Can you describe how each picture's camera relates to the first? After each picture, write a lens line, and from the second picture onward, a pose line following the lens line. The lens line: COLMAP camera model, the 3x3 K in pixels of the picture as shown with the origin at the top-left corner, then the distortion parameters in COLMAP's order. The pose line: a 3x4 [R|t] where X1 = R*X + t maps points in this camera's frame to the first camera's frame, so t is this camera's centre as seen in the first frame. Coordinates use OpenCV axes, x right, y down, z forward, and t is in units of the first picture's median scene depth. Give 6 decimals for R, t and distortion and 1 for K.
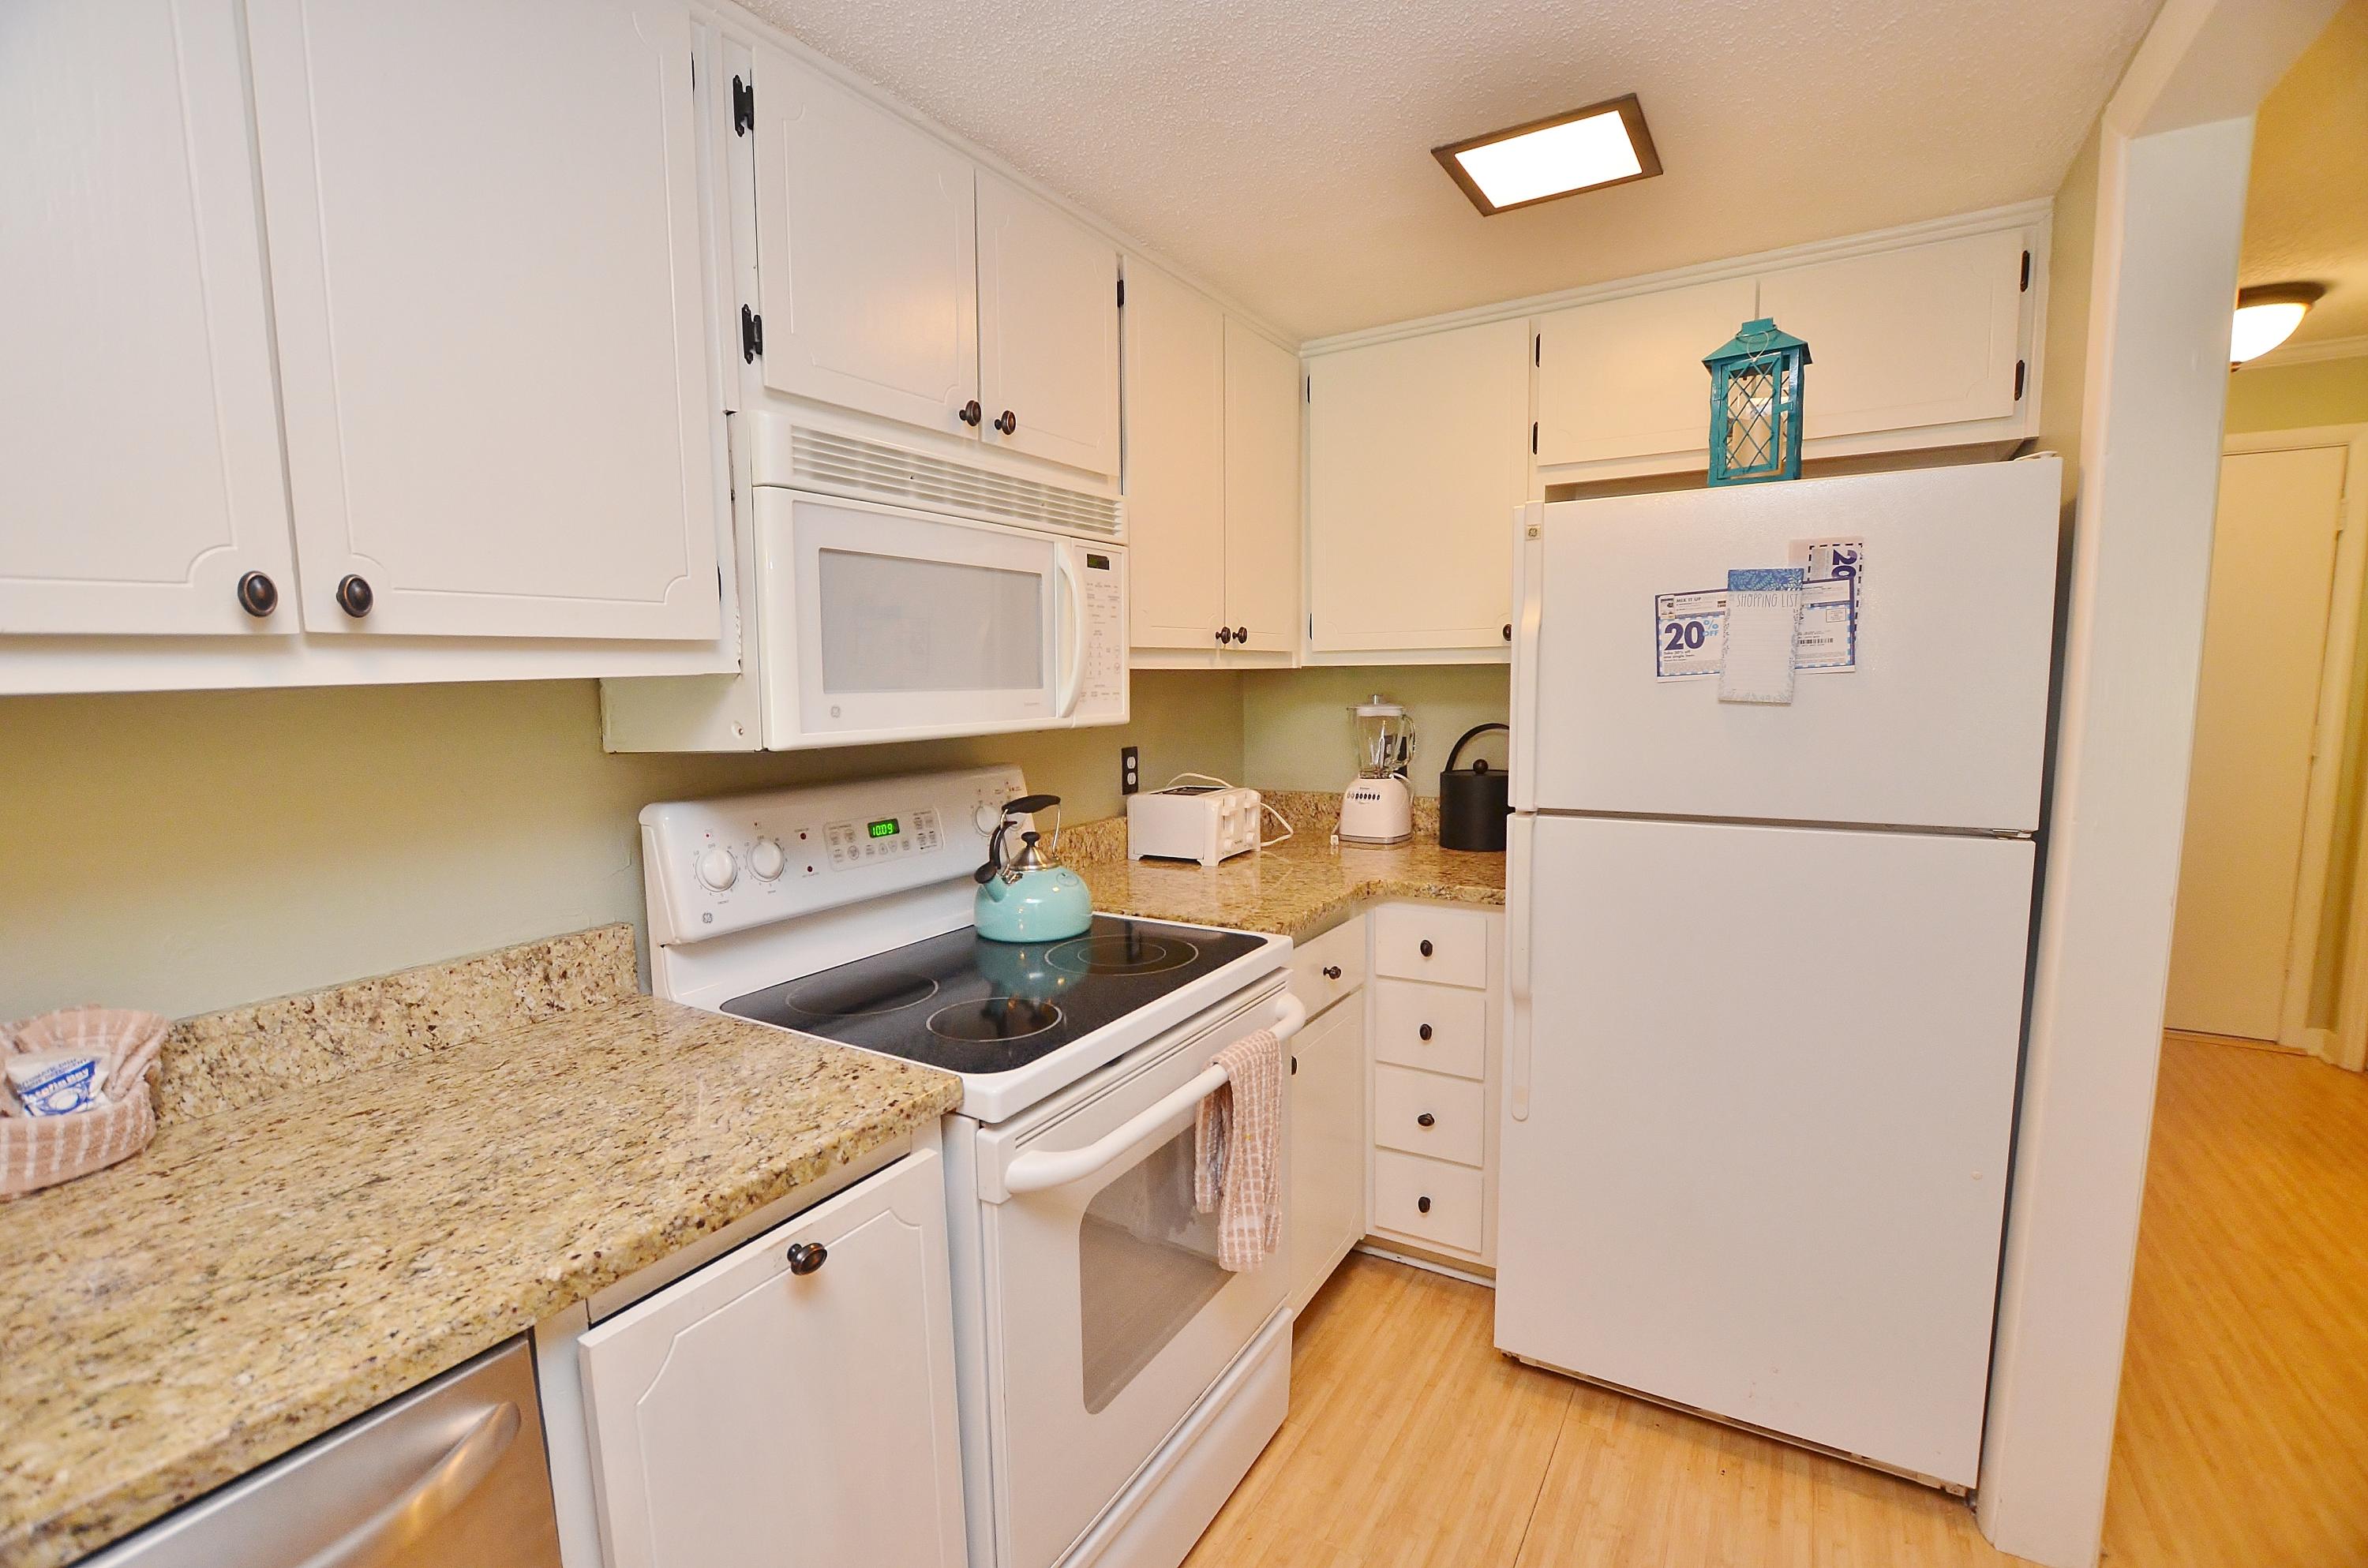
lens RADIAL K [[1038.5, 0, 1169.3], [0, 1038.5, 792.4], [0, 0, 1]] dist [-0.029432, 0.001040]
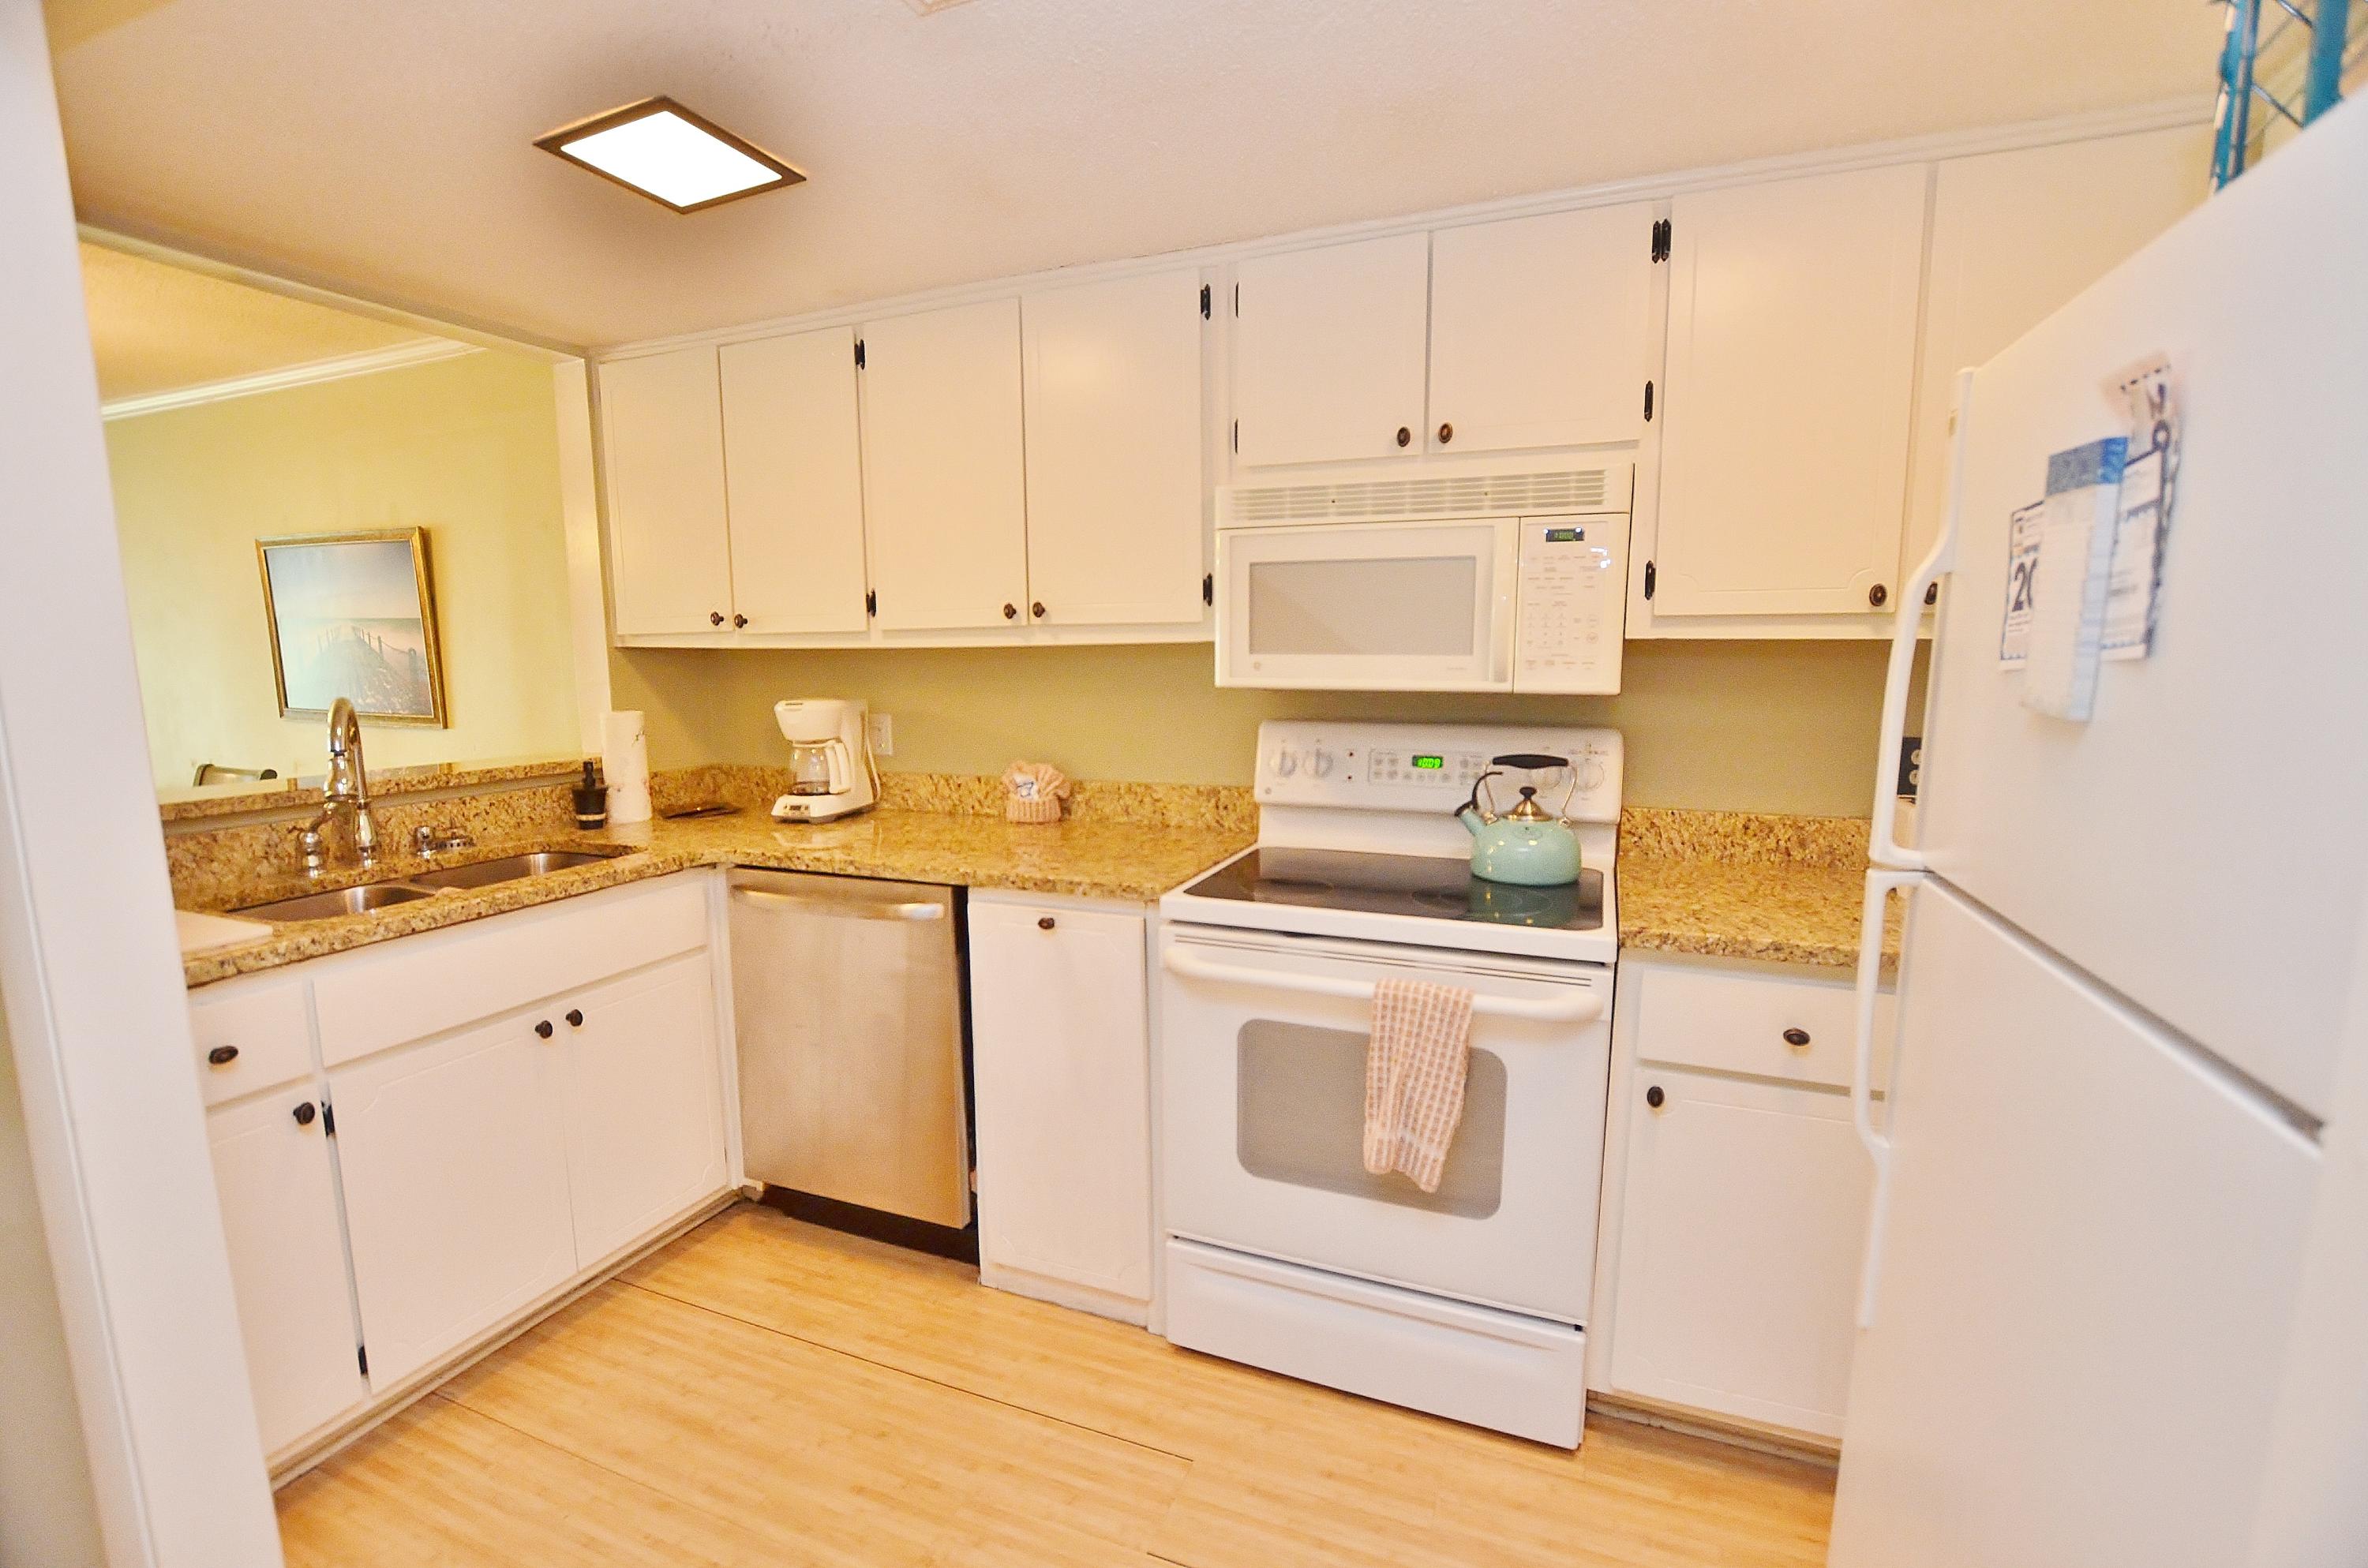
lens RADIAL K [[1038.5, 0, 1169.3], [0, 1038.5, 792.4], [0, 0, 1]] dist [-0.029432, 0.001040]
pose [[0.164336, 0.151206, -0.974746, 1.031411], [-0.108915, 0.984920, 0.134422, -0.073187], [0.980373, 0.084074, 0.178326, 0.509626]]
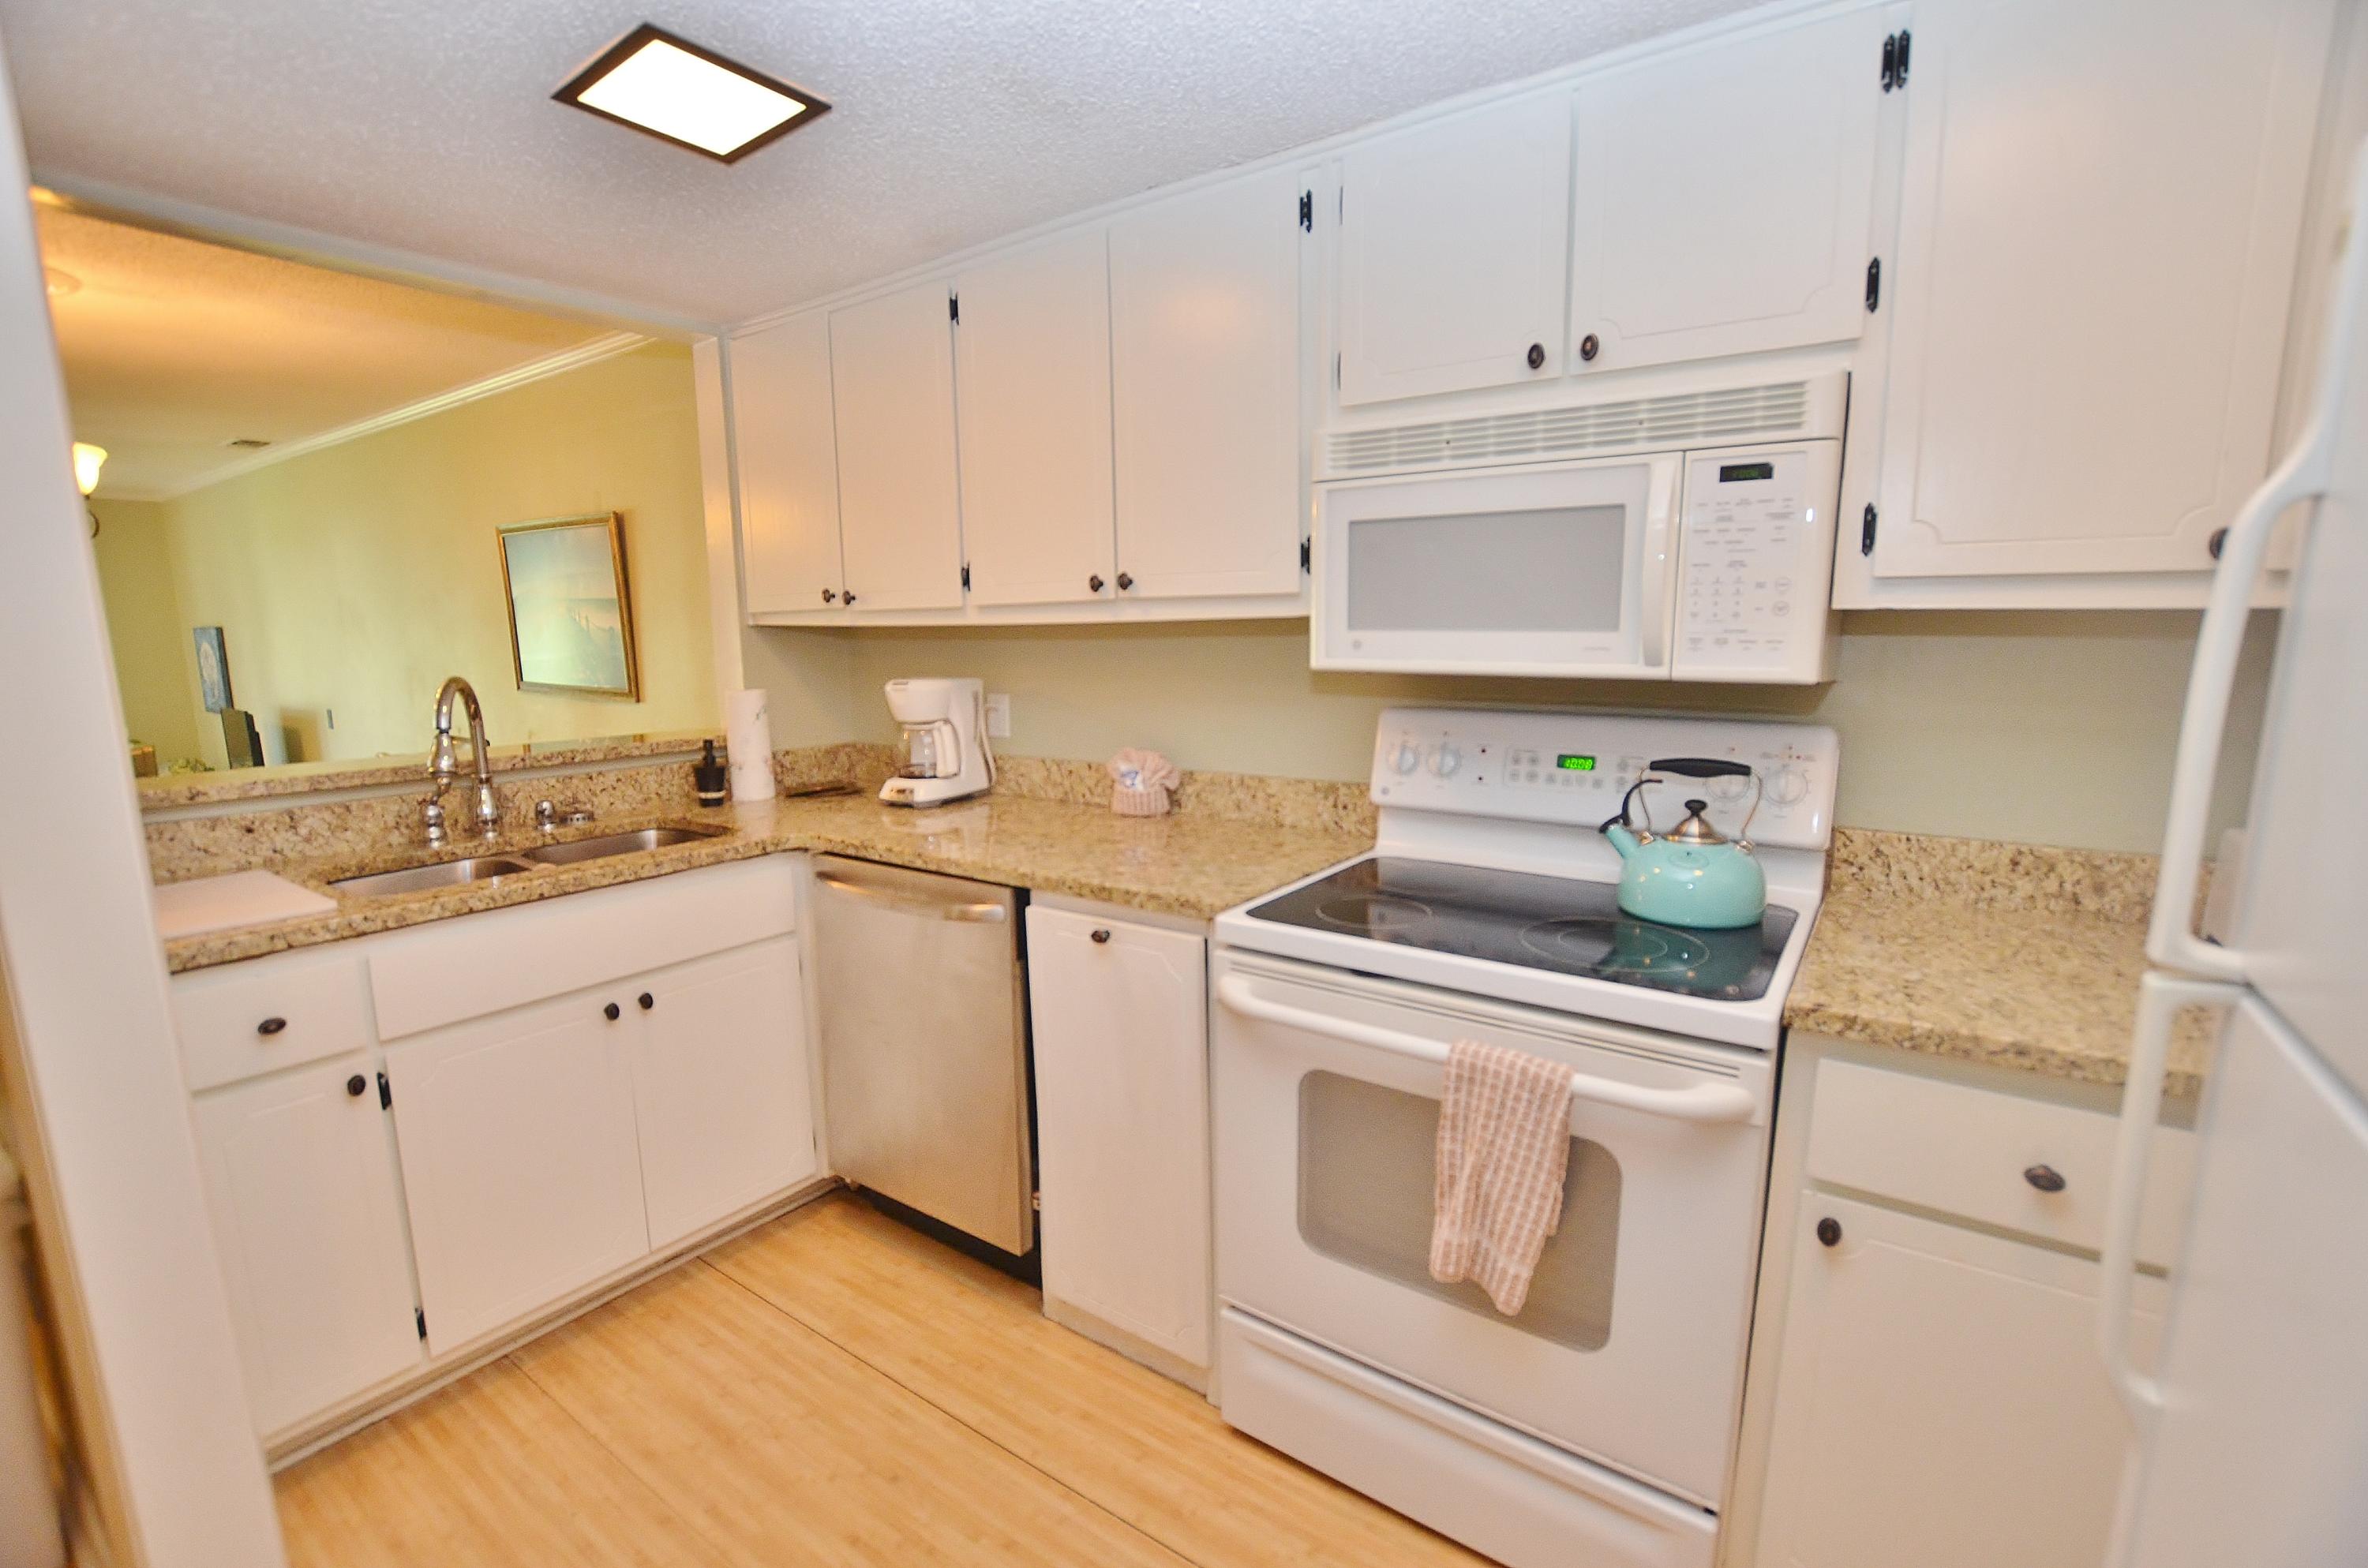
lens RADIAL K [[1037.2, 0, 1173.1], [0, 1037.2, 794.6], [0, 0, 1]] dist [-0.028020, -0.000360]
pose [[-0.064376, 0.179026, -0.981736, 0.864626], [-0.100434, 0.977619, 0.184861, -0.094737], [0.992859, 0.110500, -0.044955, 0.715278]]
